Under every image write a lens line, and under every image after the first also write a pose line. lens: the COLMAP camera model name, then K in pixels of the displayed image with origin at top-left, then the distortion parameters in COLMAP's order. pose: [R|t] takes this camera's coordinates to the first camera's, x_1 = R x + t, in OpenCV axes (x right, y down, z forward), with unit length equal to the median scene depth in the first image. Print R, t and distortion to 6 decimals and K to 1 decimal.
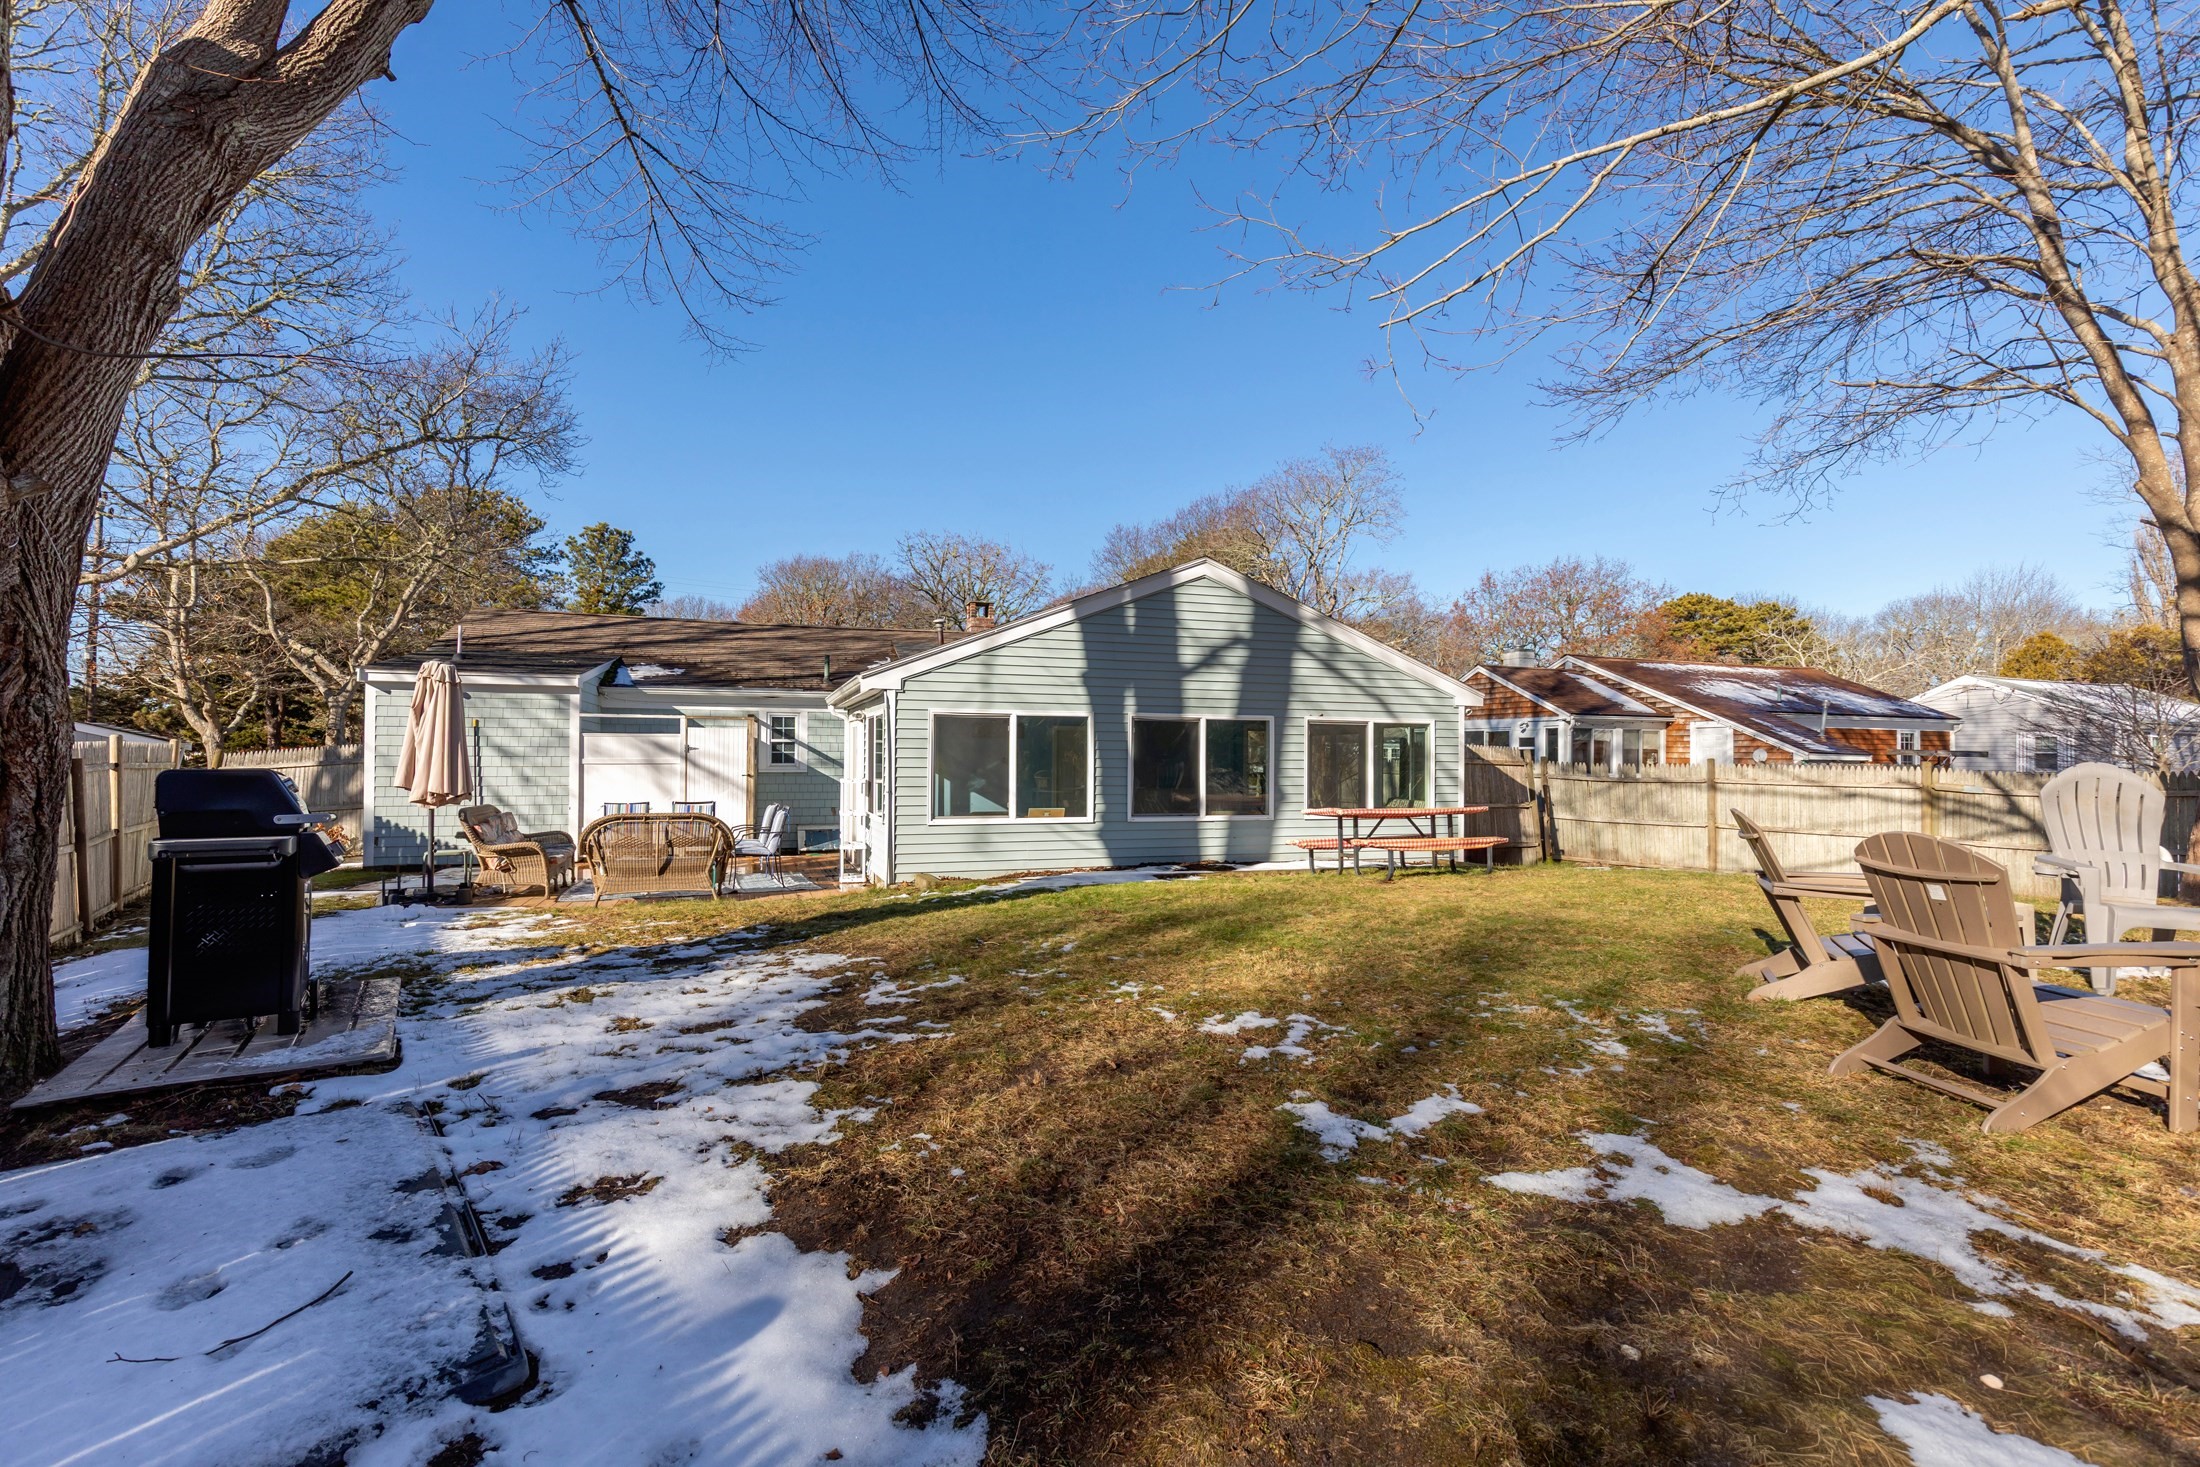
lens RADIAL K [[982.9, 0, 1096.4], [0, 982.9, 736.2], [0, 0, 1]] dist [0.003797, 0.000468]
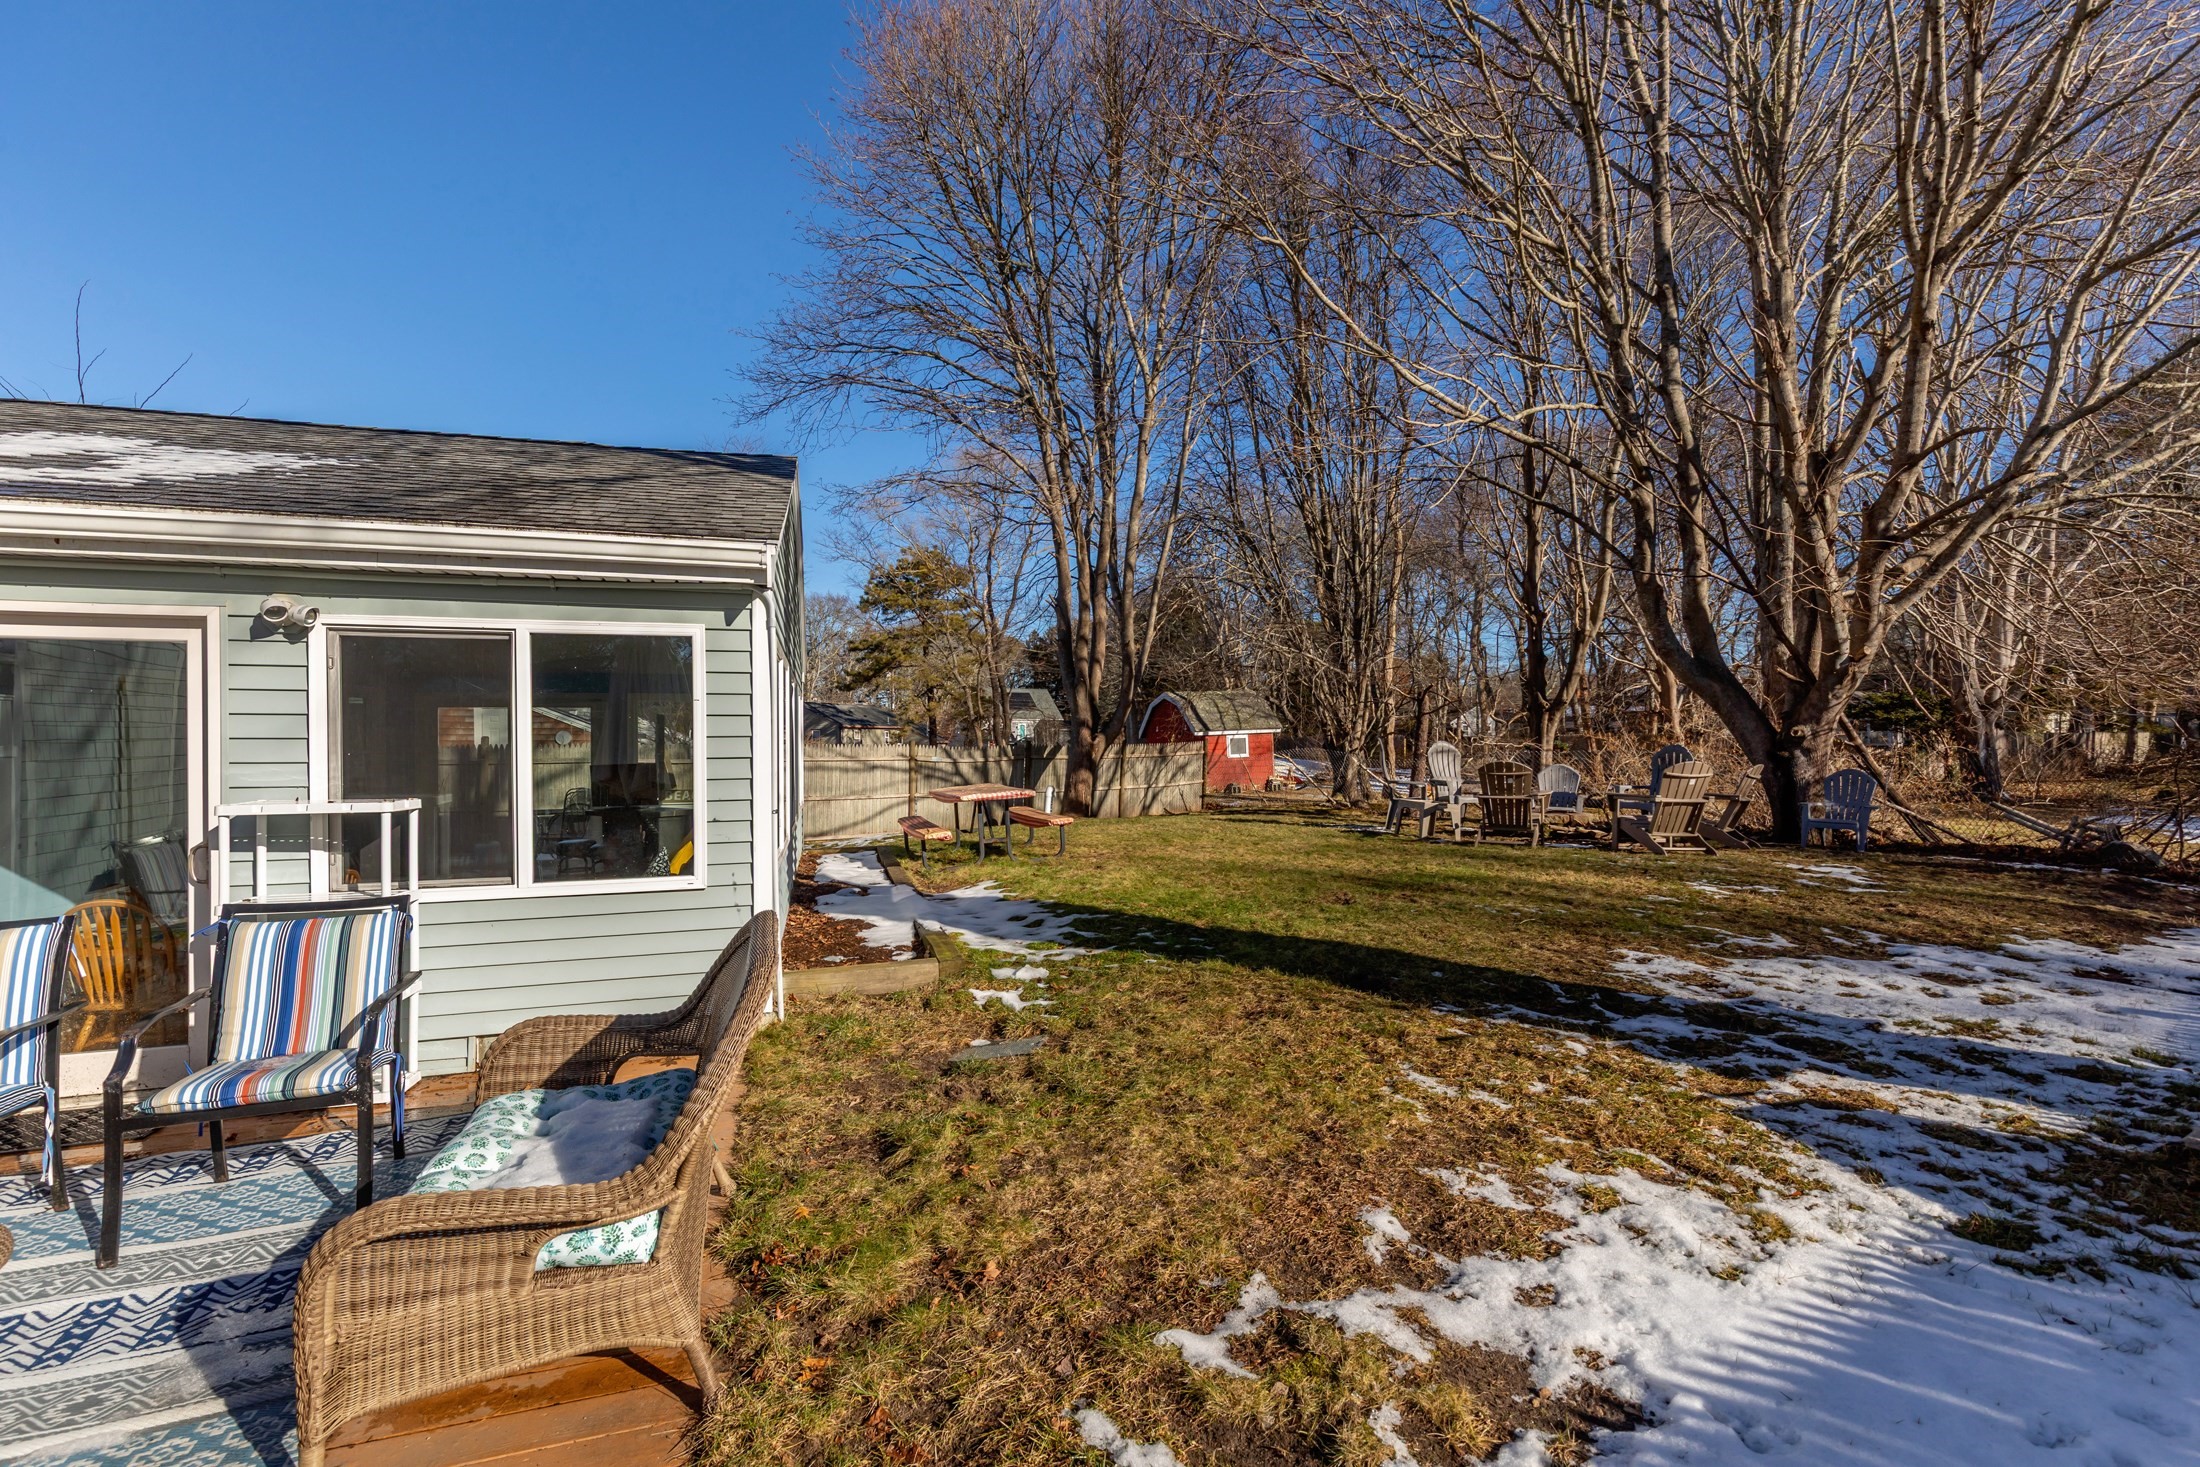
lens RADIAL K [[982.9, 0, 1105.3], [0, 982.9, 747.6], [0, 0, 1]] dist [0.003797, 0.000468]
pose [[0.046276, -0.010556, 0.998873, -0.578530], [-0.016833, 0.999794, 0.011346, 0.015774], [-0.998787, -0.017339, 0.046089, 0.709331]]
